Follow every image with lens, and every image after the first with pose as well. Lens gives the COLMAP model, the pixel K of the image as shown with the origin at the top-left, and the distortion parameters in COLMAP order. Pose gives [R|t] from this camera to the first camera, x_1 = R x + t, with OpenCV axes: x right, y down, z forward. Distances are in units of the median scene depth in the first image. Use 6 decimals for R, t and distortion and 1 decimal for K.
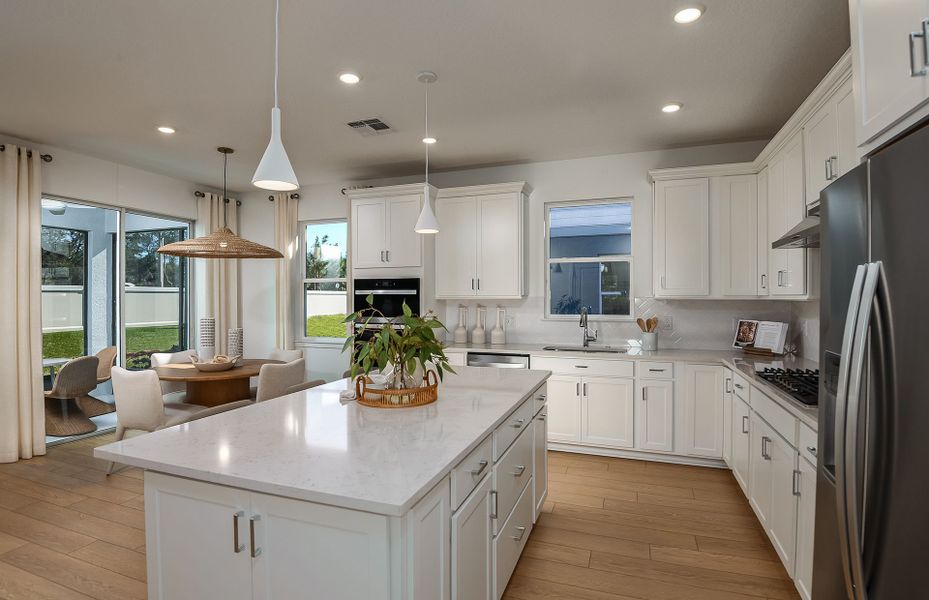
lens RADIAL K [[469.9, 0, 471.7], [0, 469.9, 303.0], [0, 0, 1]] dist [-0.035719, -0.002686]
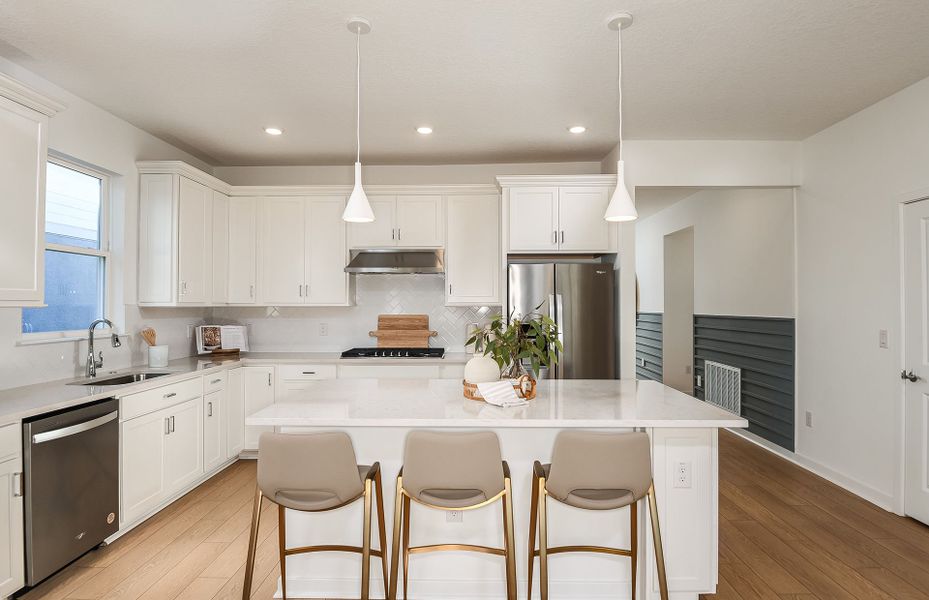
lens RADIAL K [[500.5, 0, 455.0], [0, 500.5, 297.9], [0, 0, 1]] dist [-0.006025, -0.002608]
pose [[-0.292970, 0.014556, 0.956011, -0.535443], [0.015220, 0.999828, -0.010559, -0.004794], [-0.956000, 0.011458, -0.293142, 0.635648]]
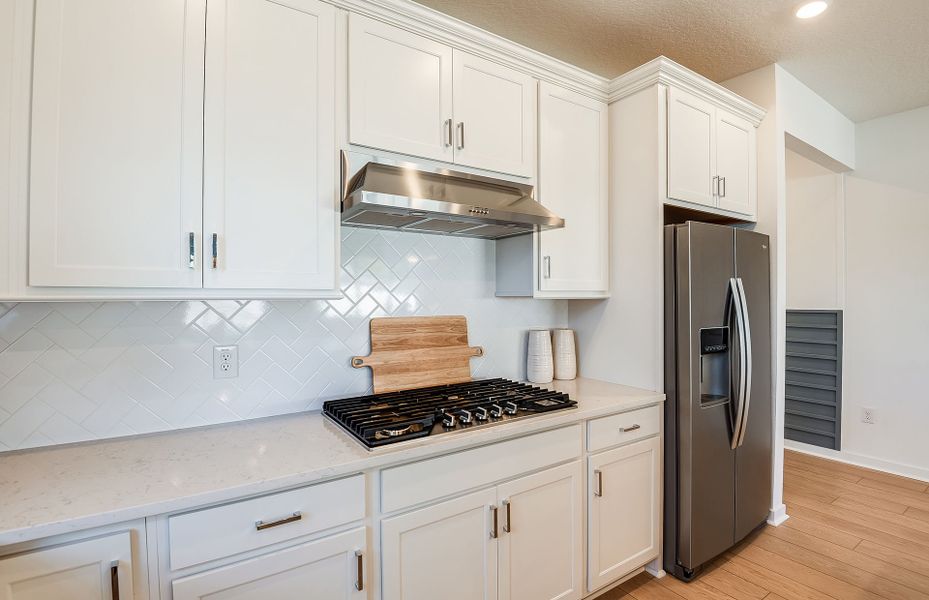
lens RADIAL K [[432.3, 0, 468.6], [0, 432.3, 298.1], [0, 0, 1]] dist [-0.026440, -0.000518]
pose [[-0.805176, 0.000355, 0.593036, 0.145549], [0.008551, 0.999903, 0.011011, -0.005003], [-0.592975, 0.013936, -0.805101, 0.742702]]
